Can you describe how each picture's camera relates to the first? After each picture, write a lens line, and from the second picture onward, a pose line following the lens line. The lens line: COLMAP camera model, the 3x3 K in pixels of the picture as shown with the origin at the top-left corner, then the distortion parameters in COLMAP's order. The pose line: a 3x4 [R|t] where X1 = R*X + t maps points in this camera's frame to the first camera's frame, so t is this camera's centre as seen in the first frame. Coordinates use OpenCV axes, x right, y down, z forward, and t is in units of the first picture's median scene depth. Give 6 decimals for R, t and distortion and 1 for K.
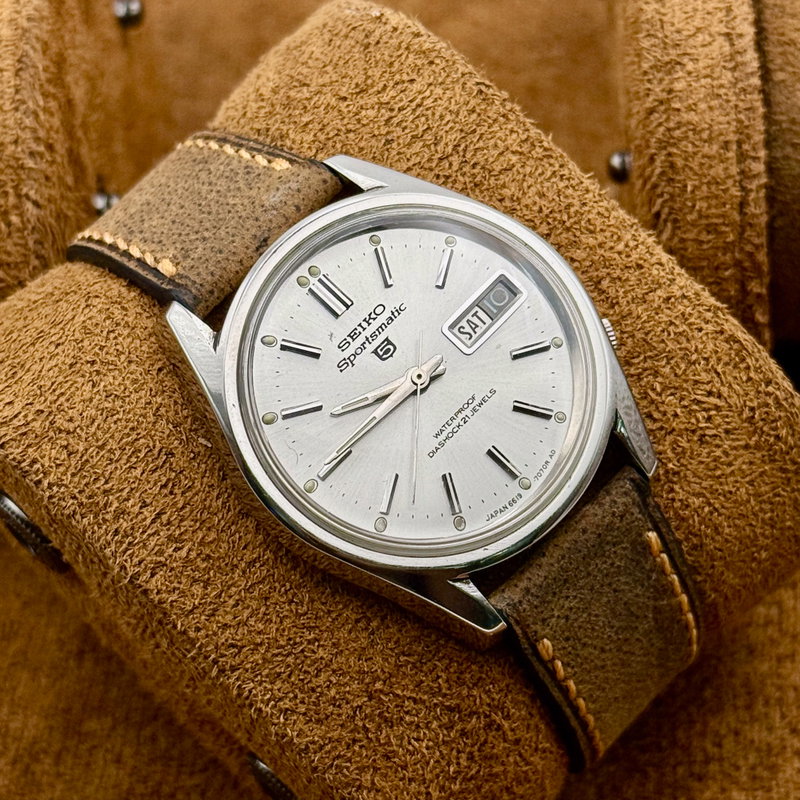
lens RADIAL K [[2525.2, 0, 397.3], [0, 2525.2, 424.0], [0, 0, 1]] dist [0.179761, 0.678056]
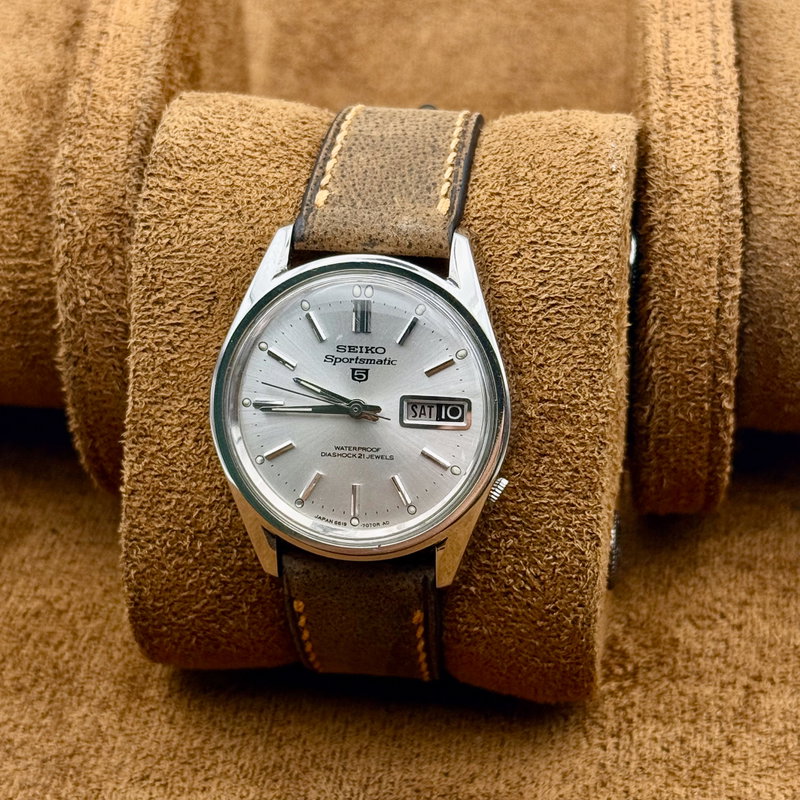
lens RADIAL K [[2168.2, 0, 400.0], [0, 2168.2, 400.0], [0, 0, 1]] dist [0.190741, 0.850813]
pose [[0.631843, 0.758375, -0.160132, 0.192160], [-0.676385, 0.640372, 0.363905, -0.430823], [0.378520, -0.121620, 0.917568, -0.017276]]
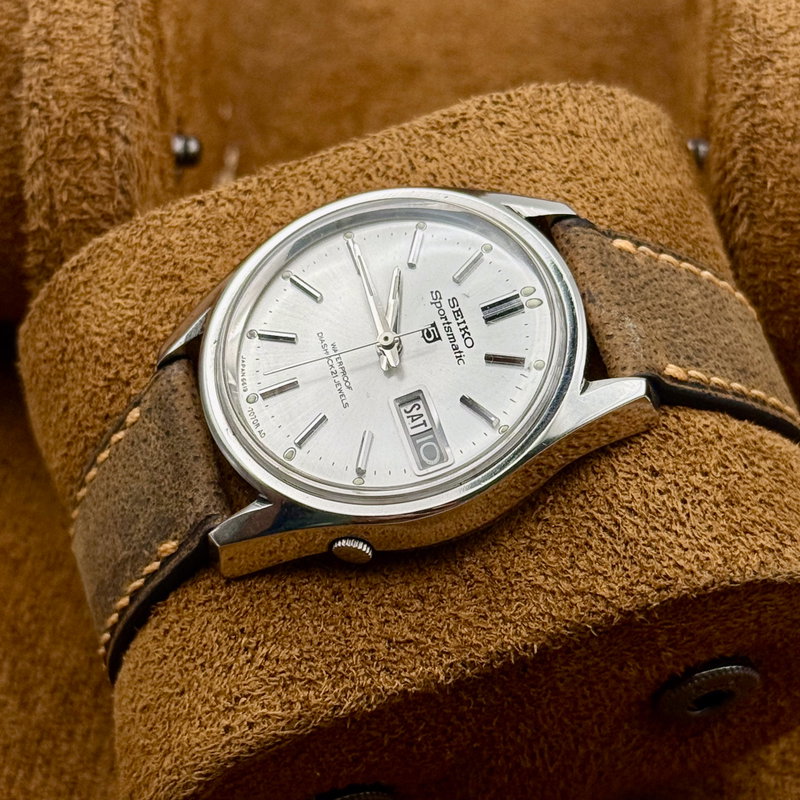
lens RADIAL K [[2525.2, 0, 397.3], [0, 2525.2, 424.0], [0, 0, 1]] dist [0.179761, 0.678056]
pose [[-0.491461, 0.741473, -0.456820, 0.481754], [-0.818325, -0.213674, 0.533562, -0.555303], [0.298011, 0.636052, 0.711778, 0.288771]]
